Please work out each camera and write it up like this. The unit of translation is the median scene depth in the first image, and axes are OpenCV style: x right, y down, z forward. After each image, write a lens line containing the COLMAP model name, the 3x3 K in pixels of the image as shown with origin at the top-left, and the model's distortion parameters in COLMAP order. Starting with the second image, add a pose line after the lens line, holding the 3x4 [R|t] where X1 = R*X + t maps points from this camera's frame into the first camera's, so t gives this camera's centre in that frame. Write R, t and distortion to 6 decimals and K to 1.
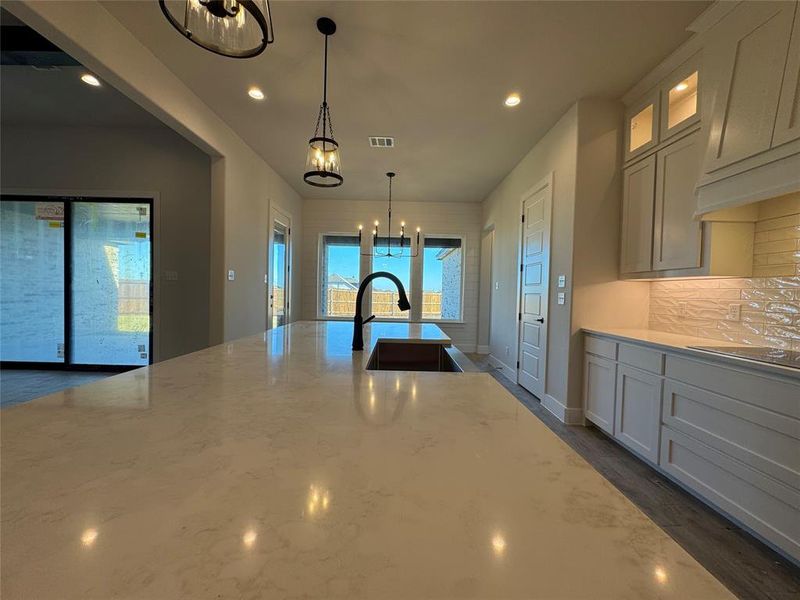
lens RADIAL K [[320.7, 0, 398.5], [0, 320.7, 299.3], [0, 0, 1]] dist [-0.002295, 0.001490]
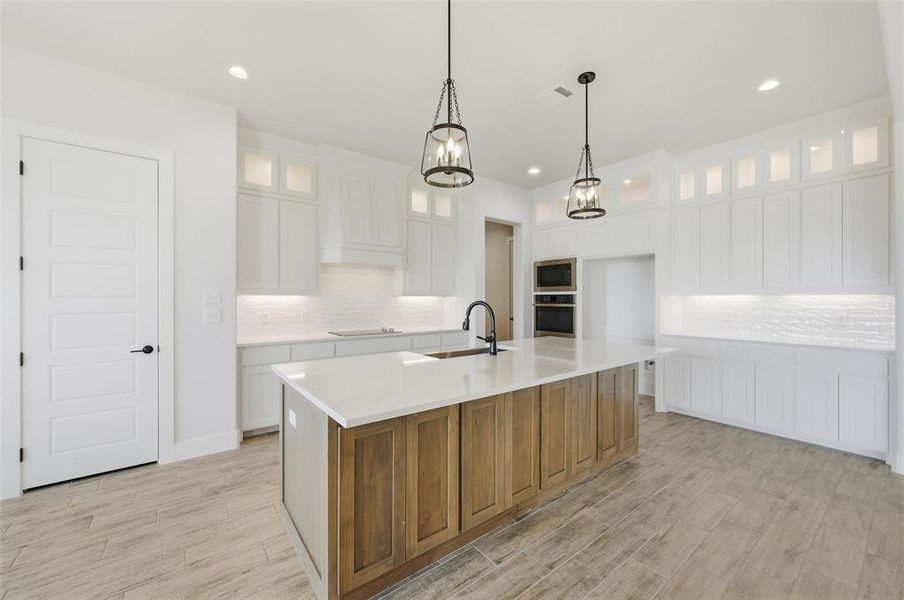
lens RADIAL K [[357.8, 0, 454.2], [0, 357.8, 301.2], [0, 0, 1]] dist [-0.001580, 0.000925]
pose [[-0.604298, -0.028361, 0.796254, -0.712507], [0.006289, 0.999165, 0.040361, -0.083269], [-0.796734, 0.029398, -0.603615, 1.154037]]
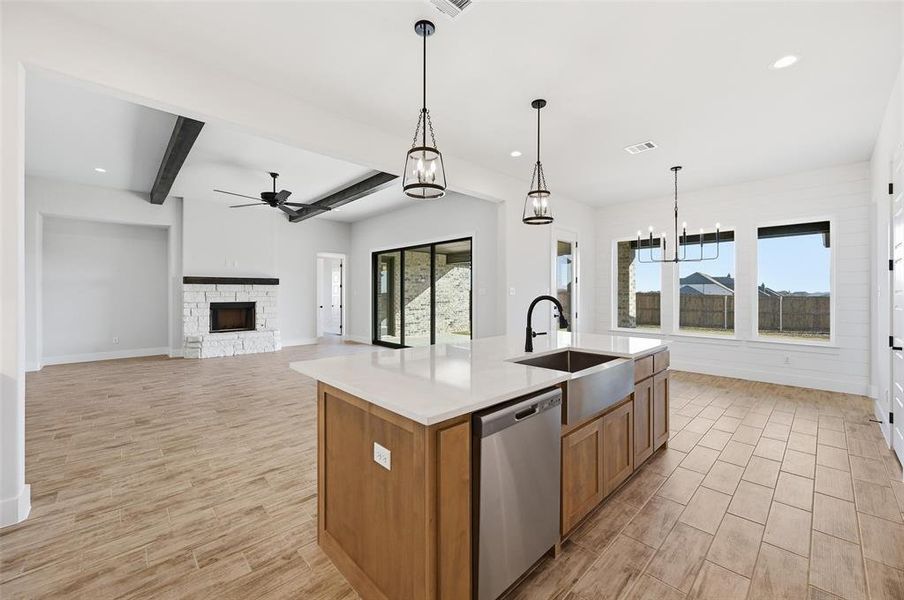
lens RADIAL K [[355.9, 0, 456.4], [0, 355.9, 293.0], [0, 0, 1]] dist [-0.000249, 0.001060]
pose [[0.697377, -0.024714, -0.716279, 0.415177], [-0.001727, 0.999344, -0.036162, -0.022681], [0.716703, 0.026455, 0.696877, -0.167490]]
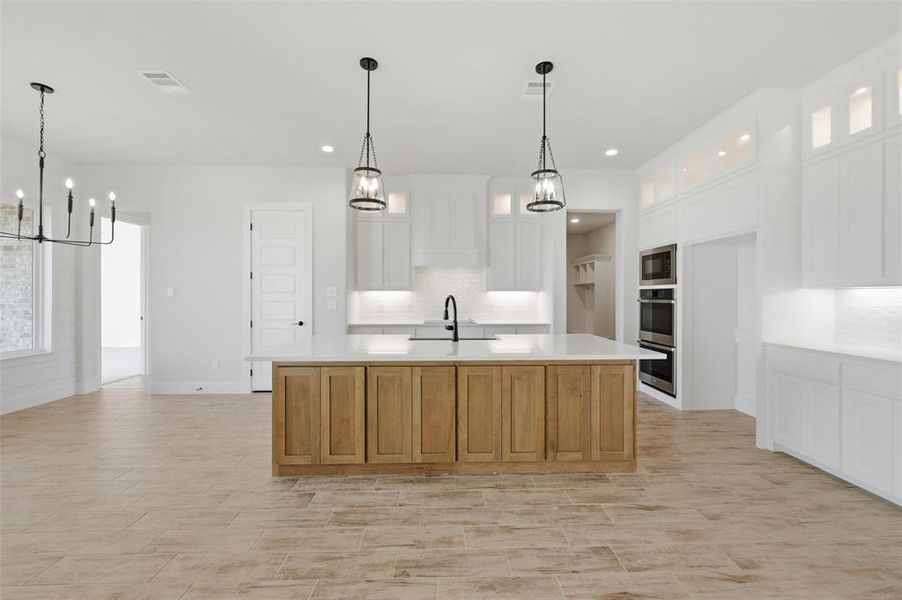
lens RADIAL K [[357.0, 0, 448.8], [0, 357.0, 298.3], [0, 0, 1]] dist [-0.001580, 0.000925]
pose [[-0.014848, -0.032676, 0.999356, -1.085112], [0.024051, 0.999165, 0.033027, -0.072143], [-0.999600, 0.024526, -0.014049, 0.577043]]
